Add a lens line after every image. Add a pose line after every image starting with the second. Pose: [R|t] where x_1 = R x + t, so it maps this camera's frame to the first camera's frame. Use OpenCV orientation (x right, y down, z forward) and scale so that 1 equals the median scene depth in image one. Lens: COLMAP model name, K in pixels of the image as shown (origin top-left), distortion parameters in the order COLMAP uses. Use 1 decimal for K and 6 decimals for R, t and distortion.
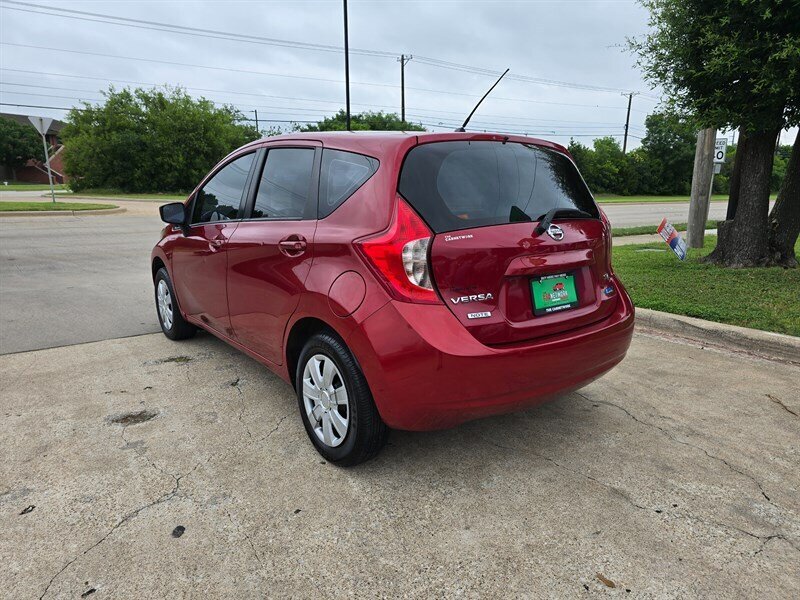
lens RADIAL K [[537.5, 0, 402.0], [0, 537.5, 295.1], [0, 0, 1]] dist [0.051033, -0.045559]
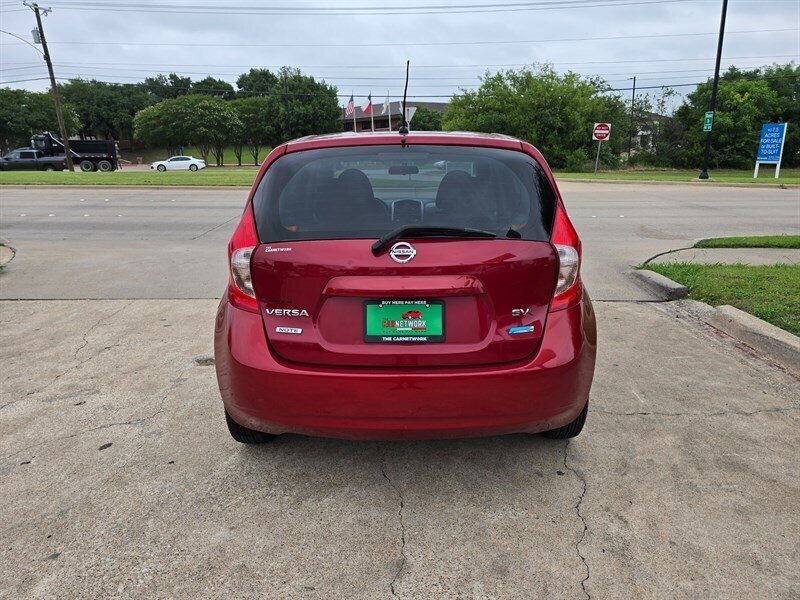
lens RADIAL K [[537.5, 0, 399.7], [0, 537.5, 296.5], [0, 0, 1]] dist [0.051033, -0.045559]
pose [[0.787334, 0.141845, -0.599987, 0.732586], [-0.111966, 0.989888, 0.087095, -0.109506], [0.606274, -0.001394, 0.795254, 0.282991]]
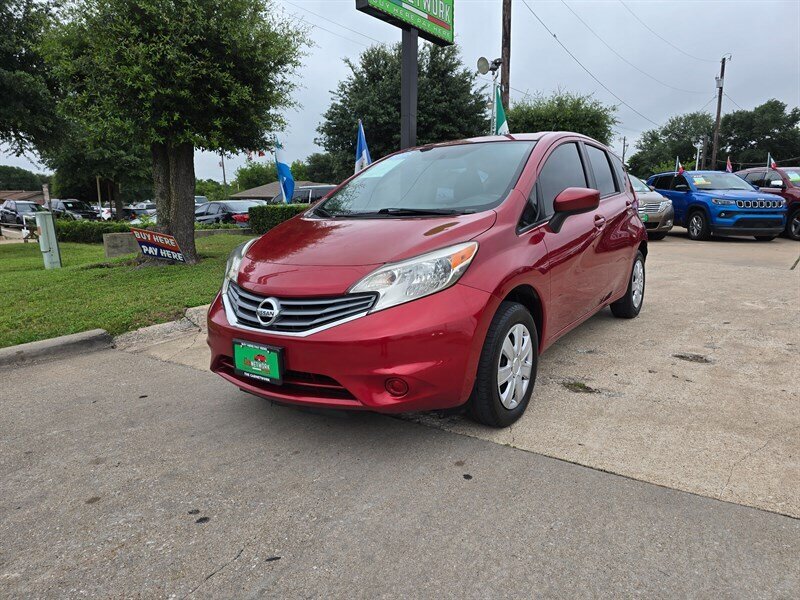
lens RADIAL K [[537.5, 0, 409.6], [0, 537.5, 301.3], [0, 0, 1]] dist [0.051033, -0.045559]
pose [[-0.310730, -0.165849, 0.935917, -1.639117], [0.220578, 0.945196, 0.240727, -0.377125], [-0.924550, 0.281244, -0.257118, 2.164240]]
